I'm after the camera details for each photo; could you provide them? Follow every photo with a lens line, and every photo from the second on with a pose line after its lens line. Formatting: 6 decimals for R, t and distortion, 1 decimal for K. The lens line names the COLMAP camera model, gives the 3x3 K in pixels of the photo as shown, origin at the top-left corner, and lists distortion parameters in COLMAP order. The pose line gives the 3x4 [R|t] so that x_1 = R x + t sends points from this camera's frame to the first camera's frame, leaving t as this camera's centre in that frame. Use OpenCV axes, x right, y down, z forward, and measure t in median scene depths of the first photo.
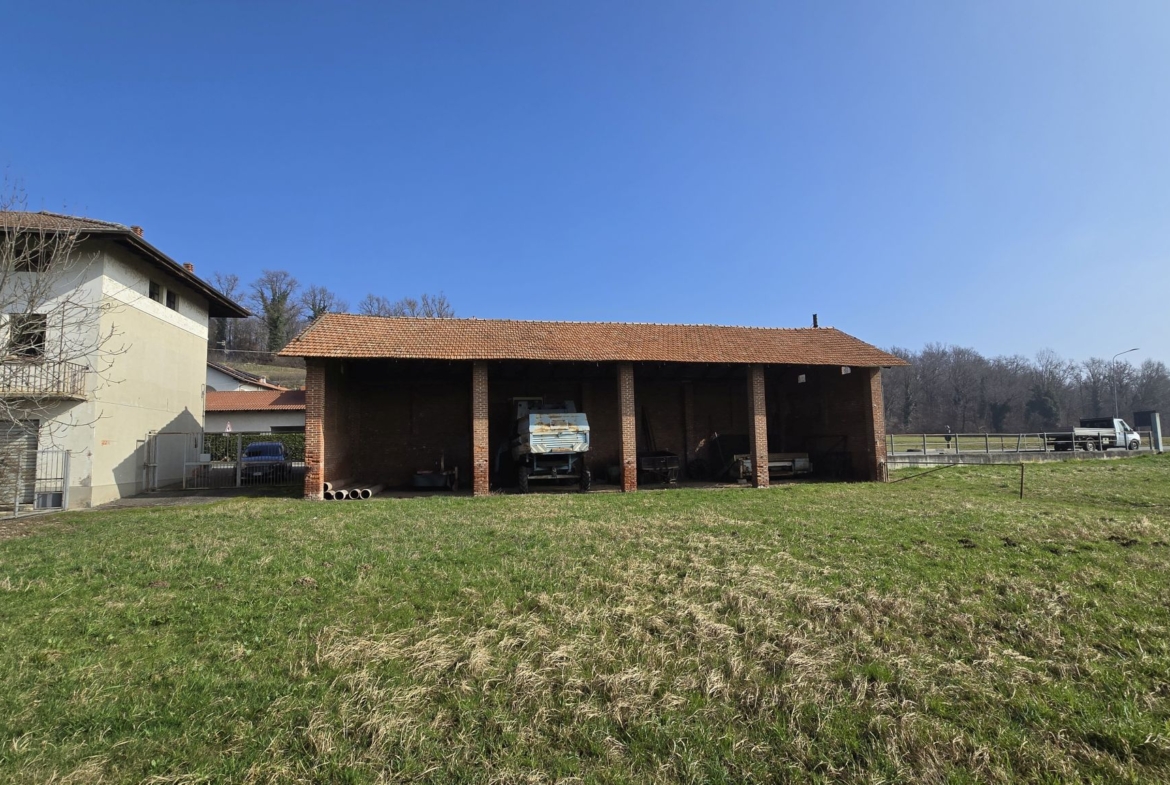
lens RADIAL K [[569.8, 0, 595.0], [0, 569.8, 399.4], [0, 0, 1]] dist [-0.003680, 0.001408]
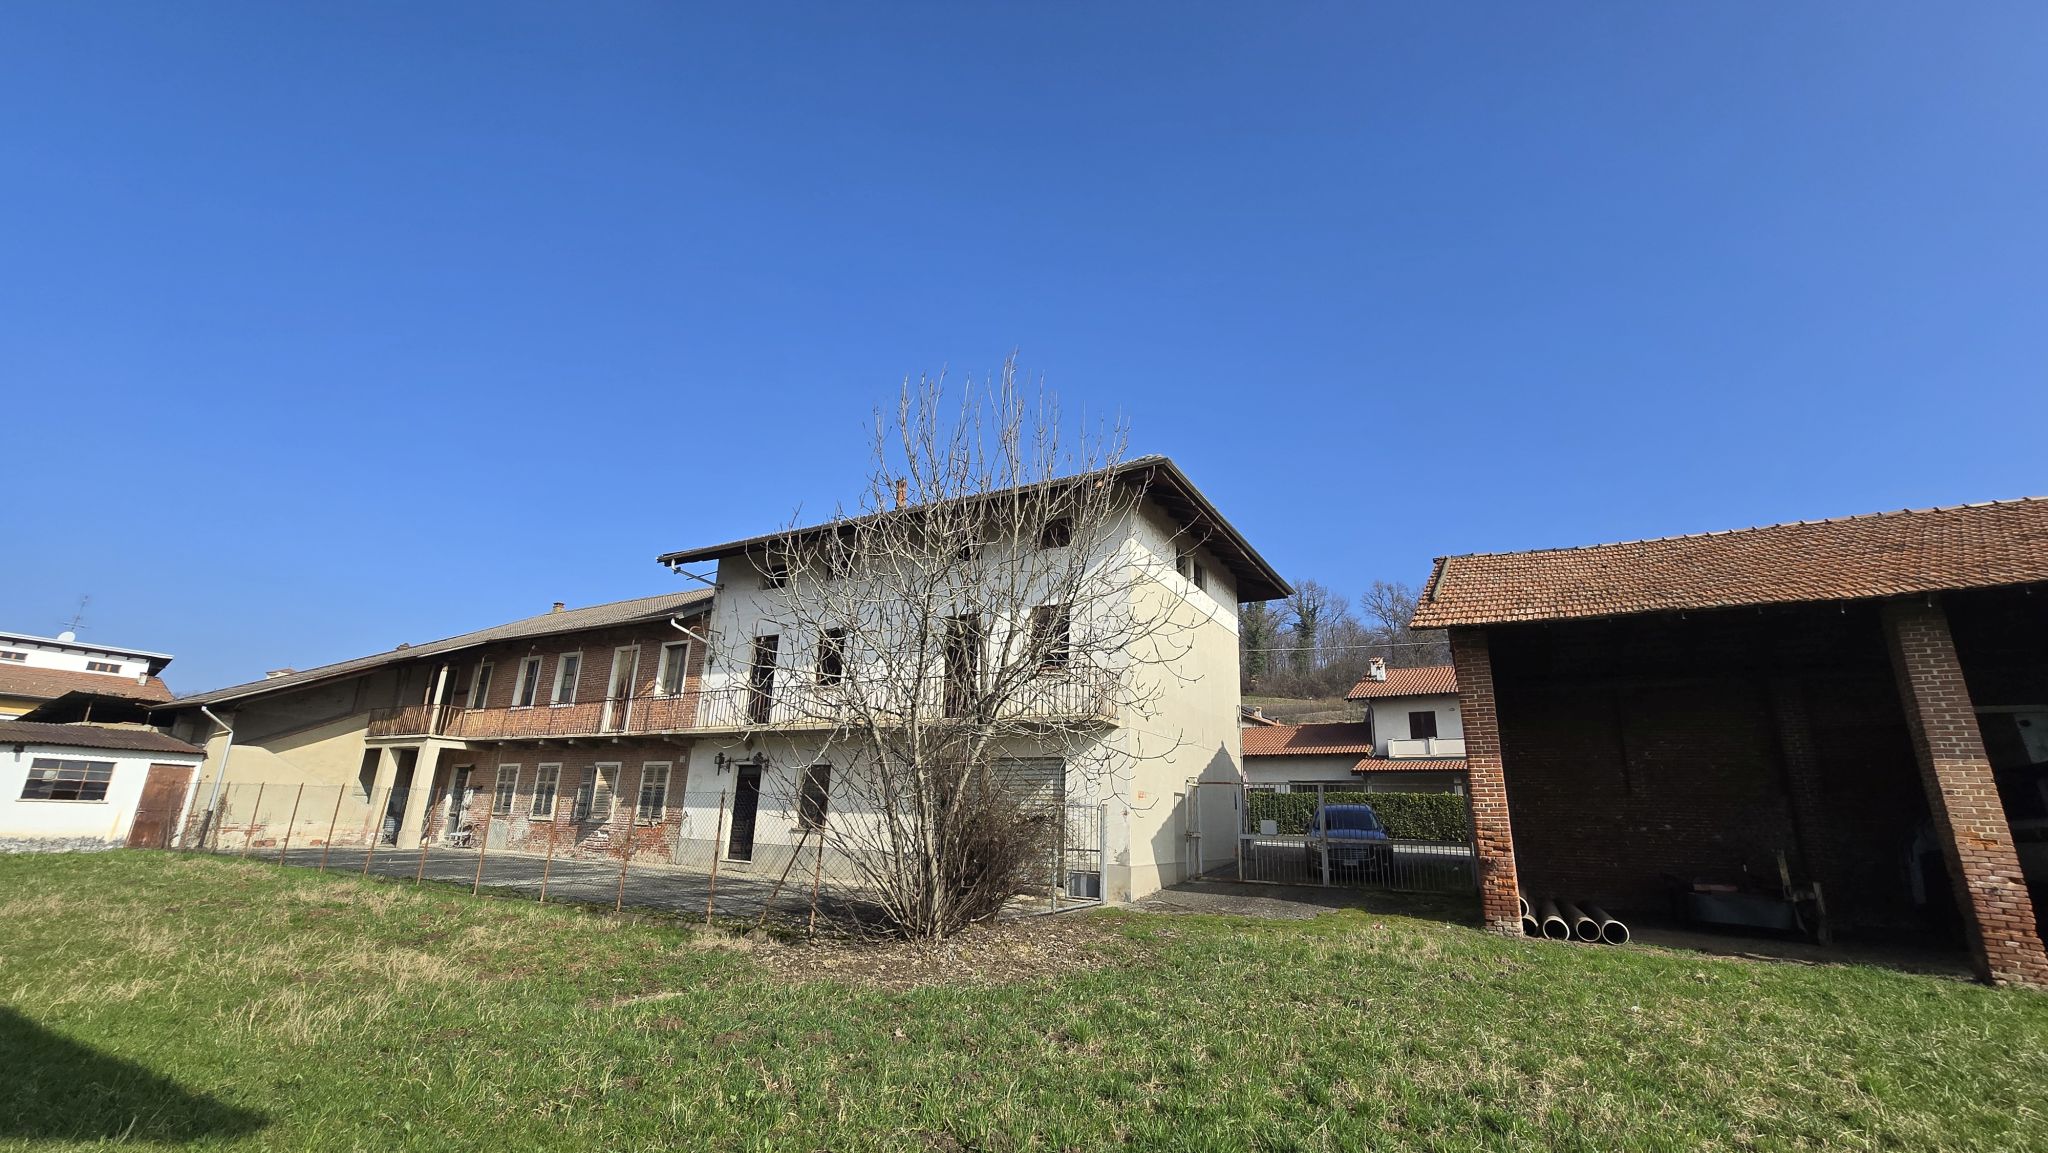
lens RADIAL K [[833.7, 0, 1037.6], [0, 833.7, 579.9], [0, 0, 1]] dist [-0.002820, 0.000397]
pose [[0.732498, -0.143921, -0.665382, -0.249010], [0.011334, 0.979840, -0.199460, 0.021440], [0.680675, 0.138563, 0.719362, 0.187383]]
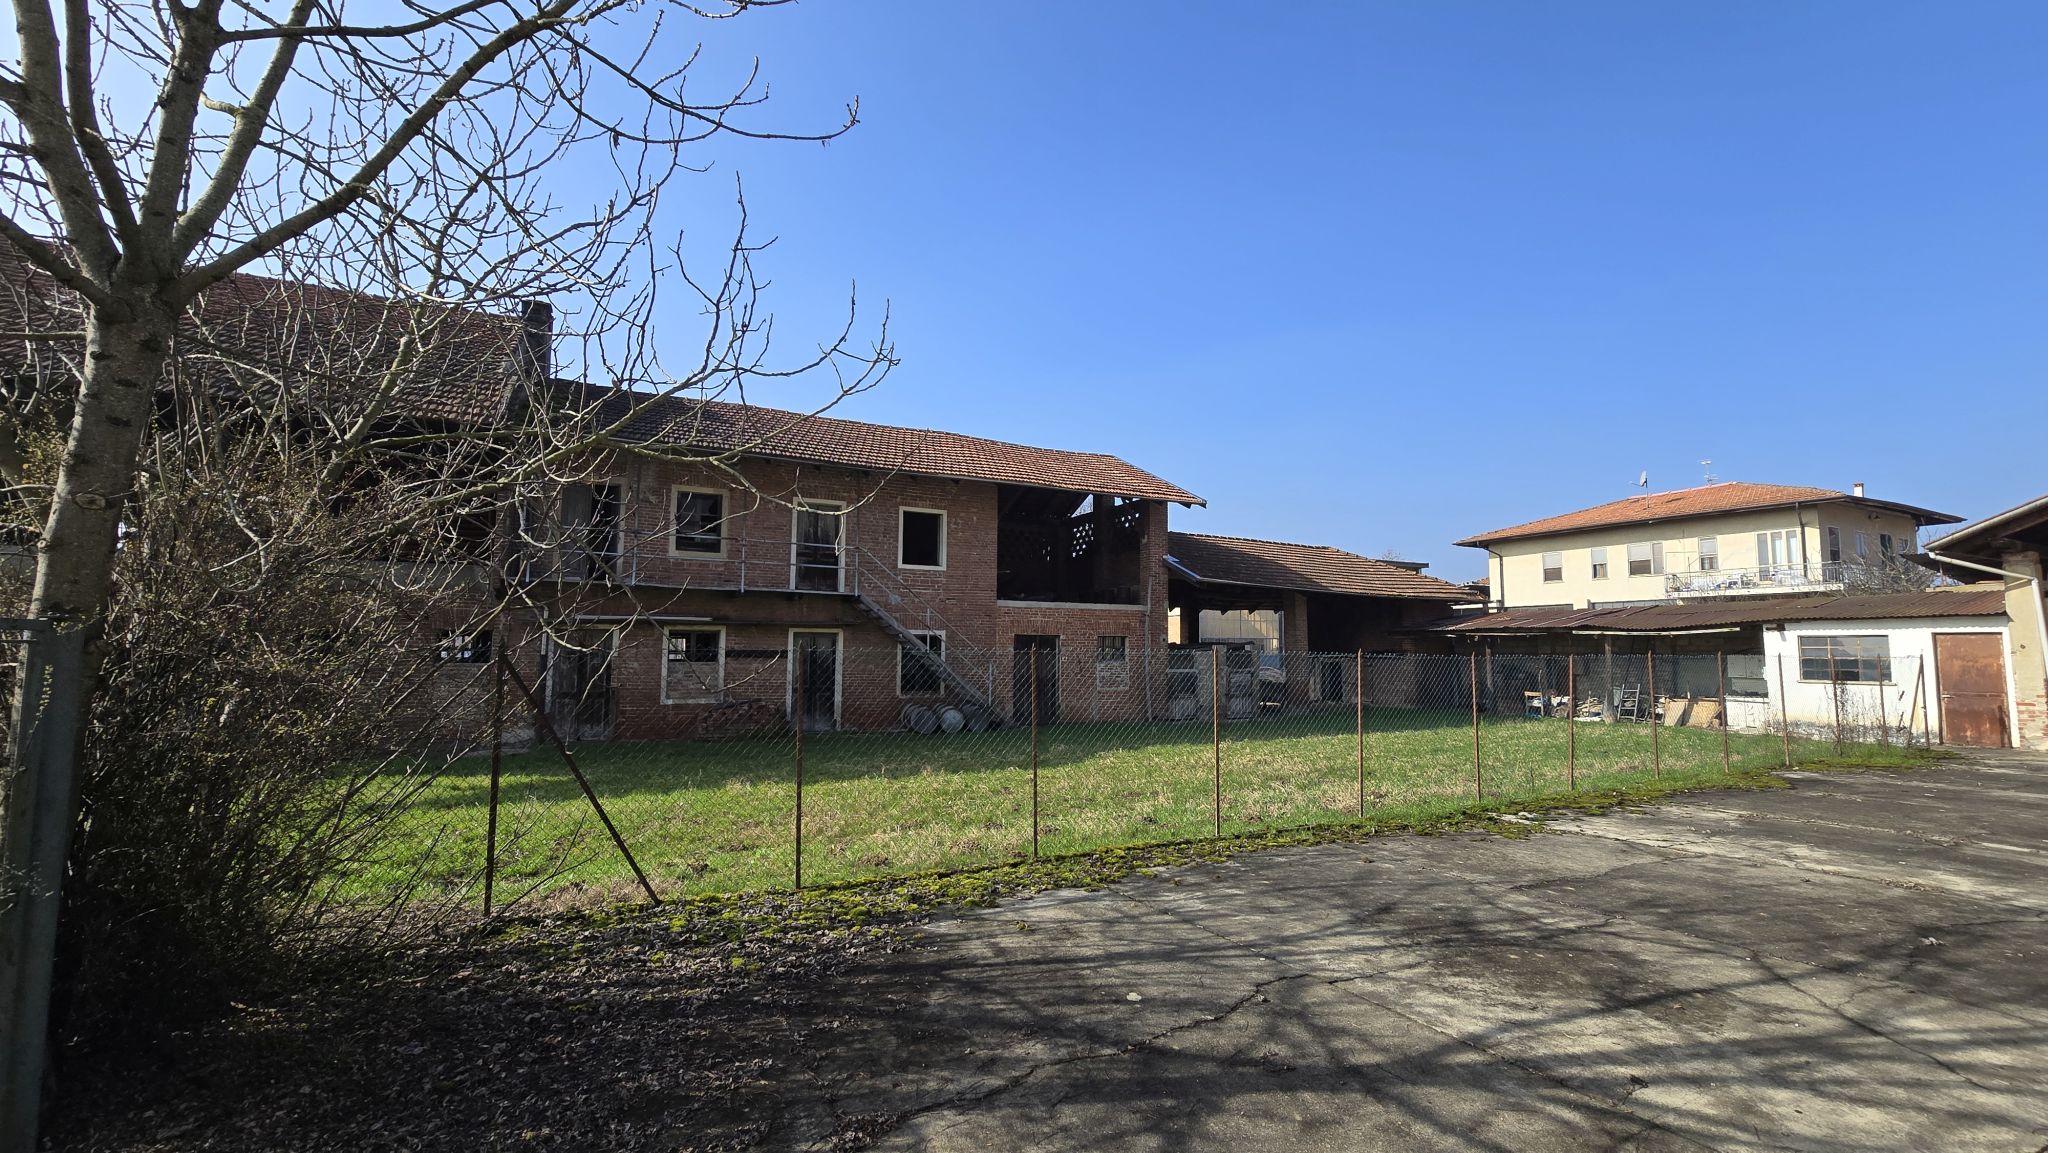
lens RADIAL K [[833.7, 0, 1032.3], [0, 833.7, 582.8], [0, 0, 1]] dist [-0.002820, 0.000397]
pose [[-0.968921, -0.003357, -0.247346, -0.788094], [0.038645, 0.985577, -0.164758, 0.075454], [0.244332, -0.169197, -0.954816, 0.753667]]
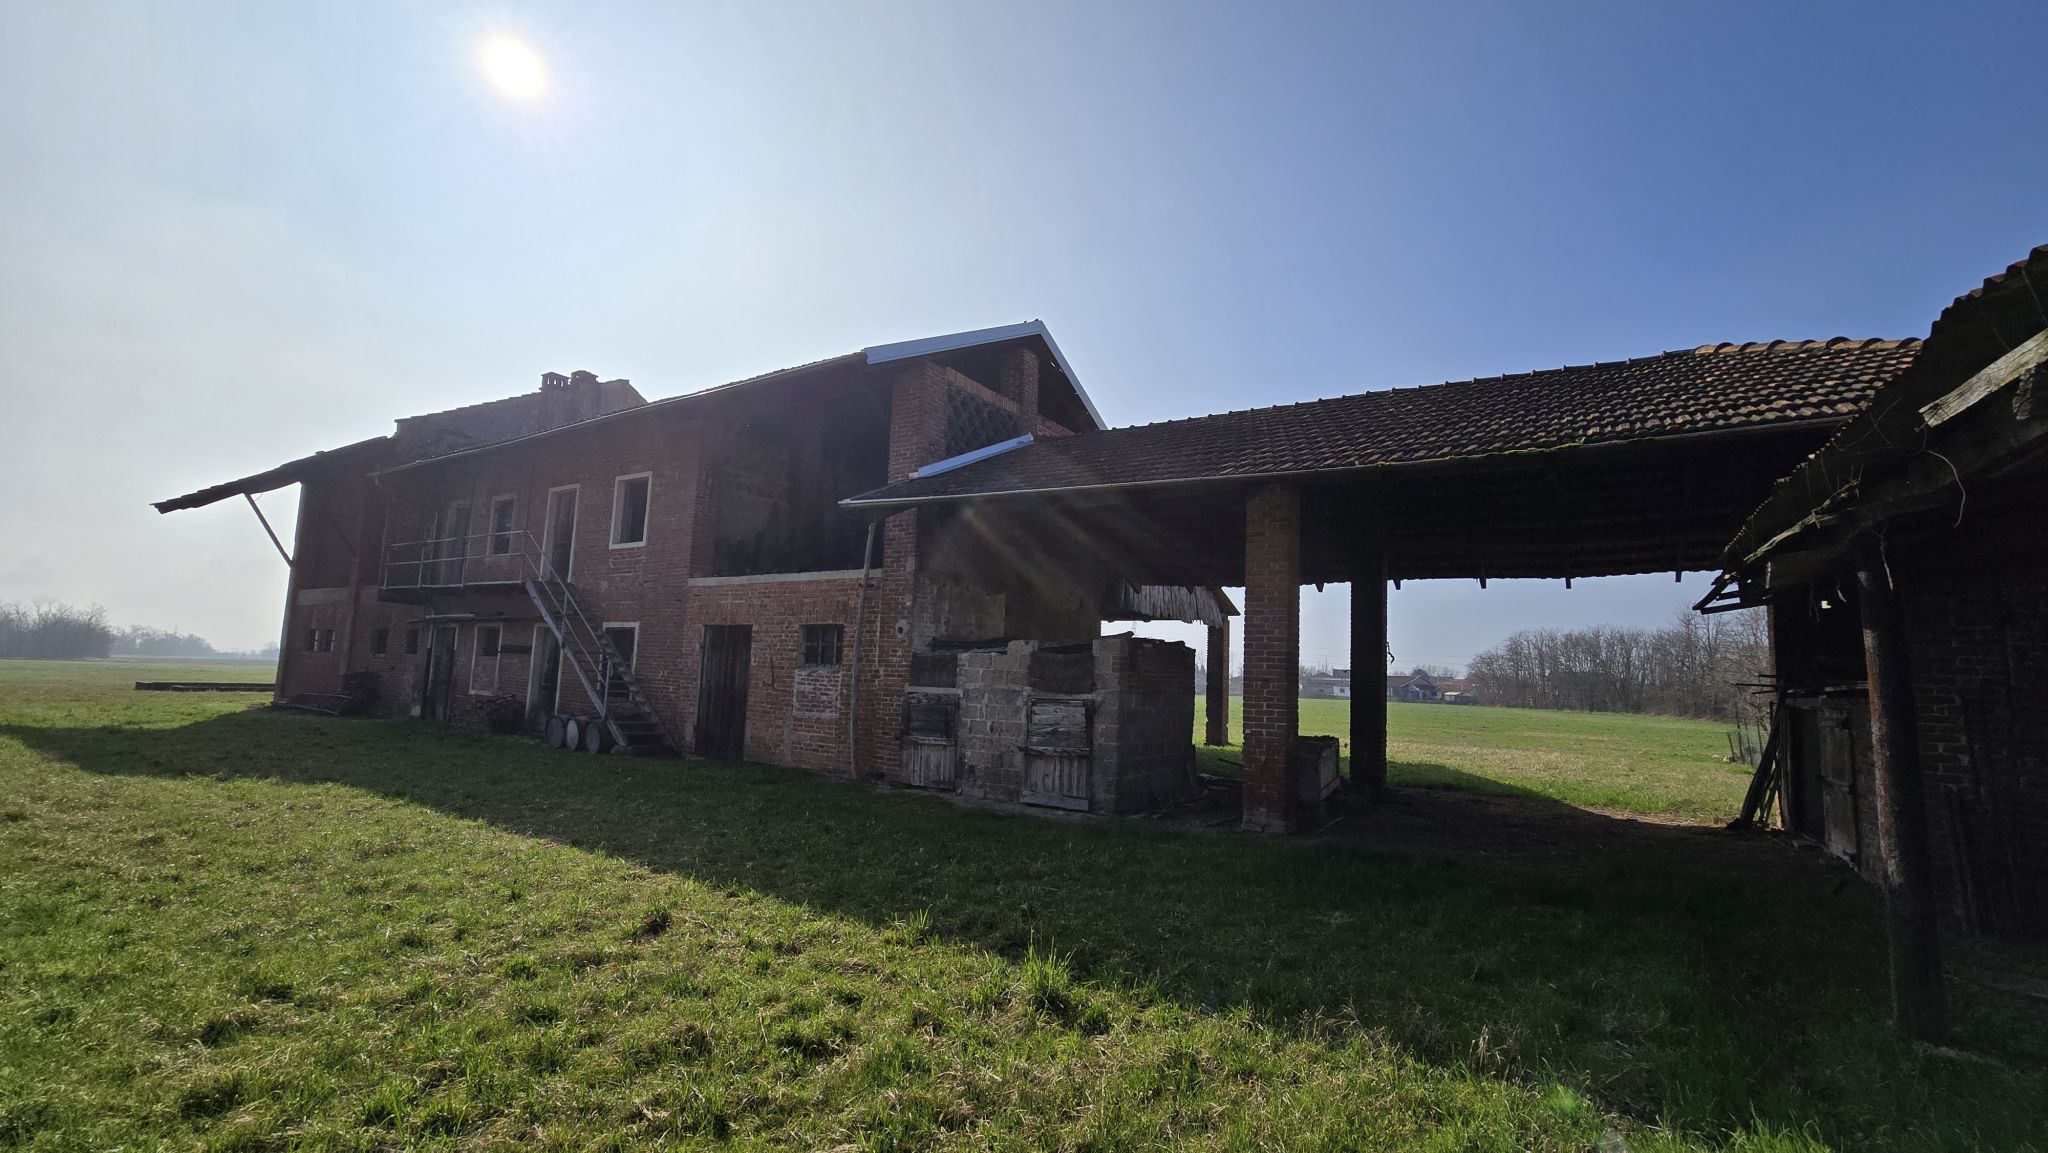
lens RADIAL K [[833.7, 0, 1035.0], [0, 833.7, 577.2], [0, 0, 1]] dist [-0.002820, 0.000397]
pose [[-0.692635, 0.082514, 0.716553, -1.695772], [-0.084738, 0.977247, -0.194444, 0.044078], [-0.716293, -0.195398, -0.669883, 0.072322]]
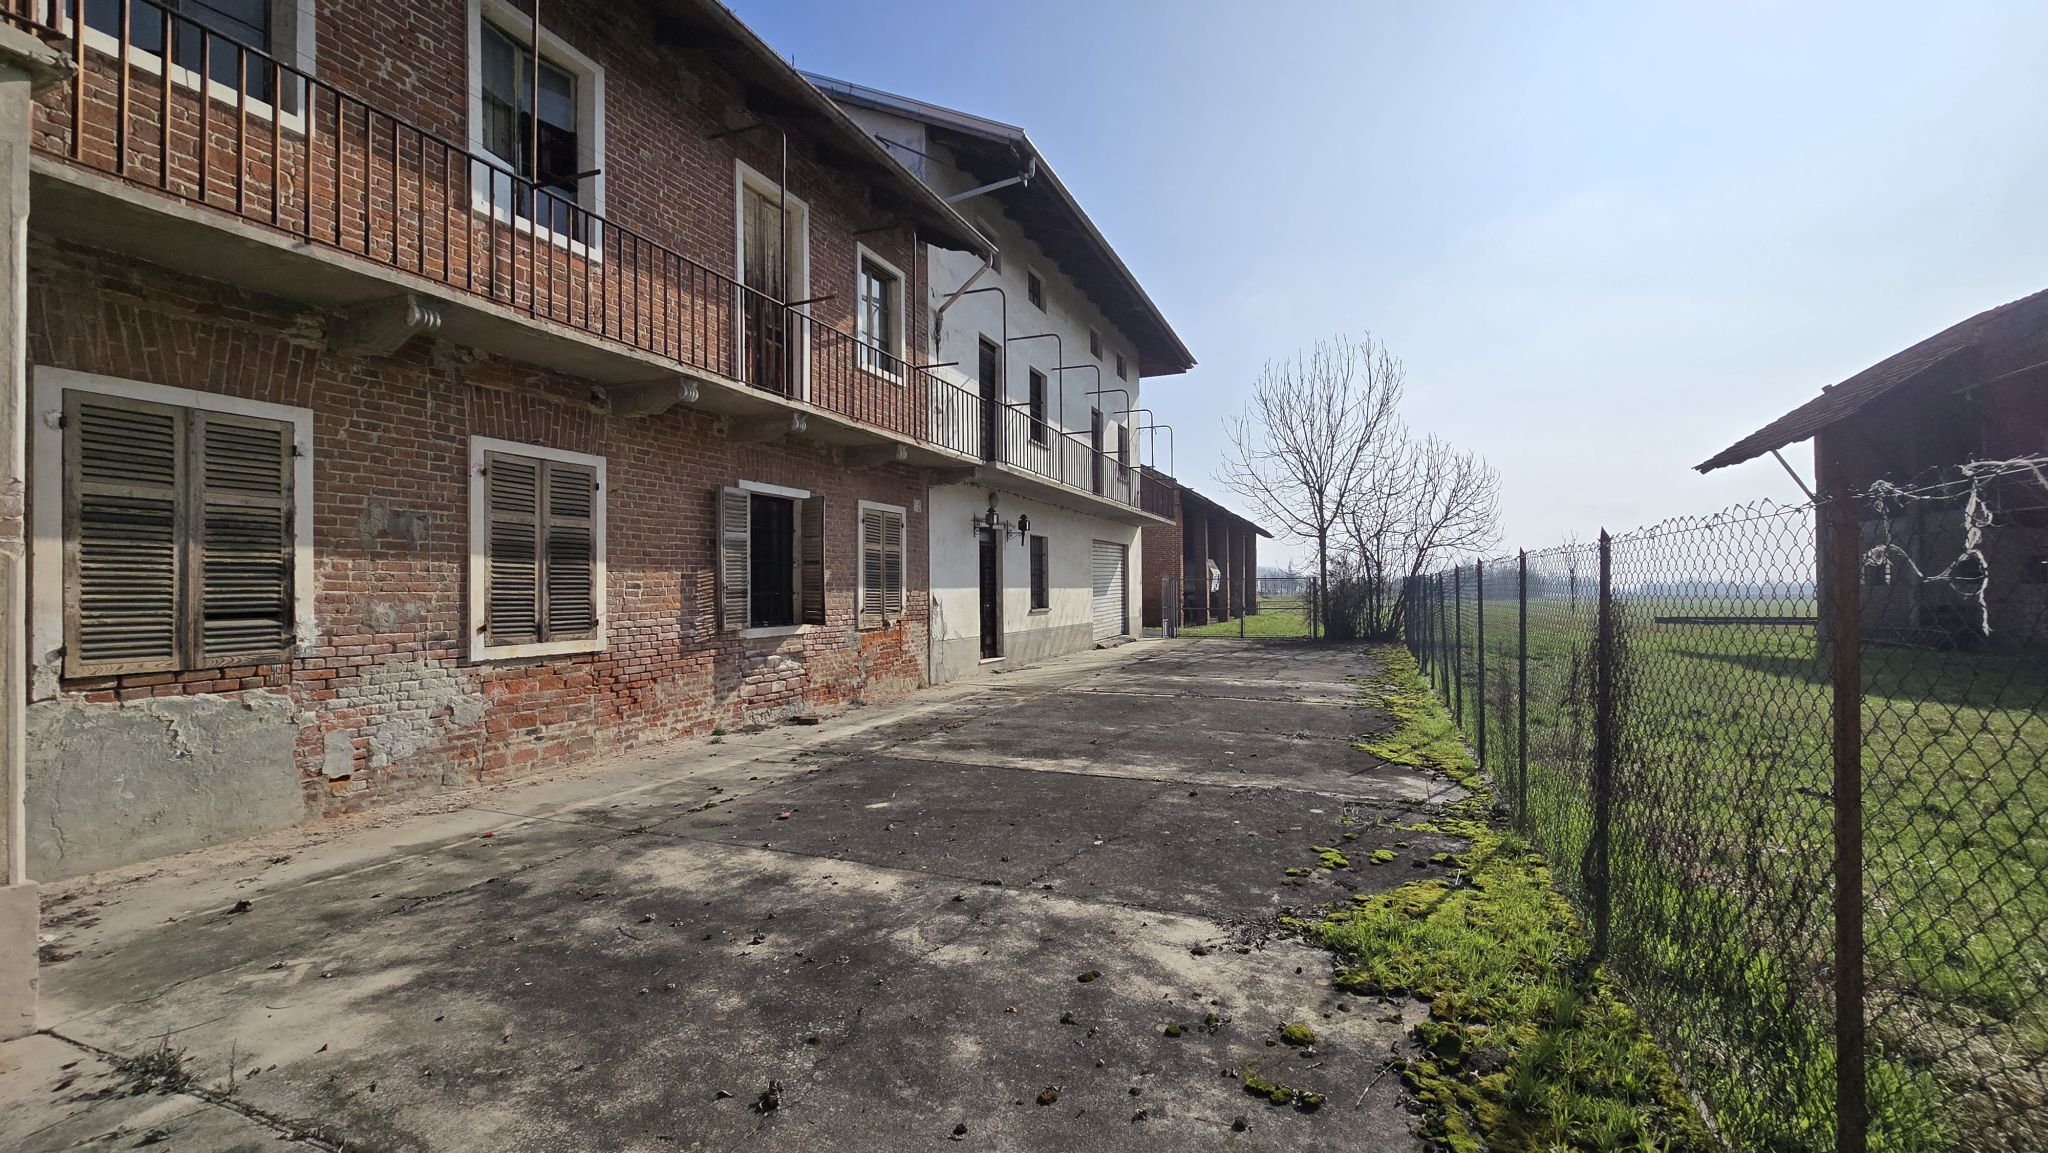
lens RADIAL K [[833.7, 0, 1047.3], [0, 833.7, 580.2], [0, 0, 1]] dist [-0.002820, 0.000397]
pose [[0.564770, 0.026188, 0.824833, -1.751154], [-0.077167, 0.996793, 0.021189, 0.061092], [-0.821633, -0.075617, 0.564980, 0.269336]]
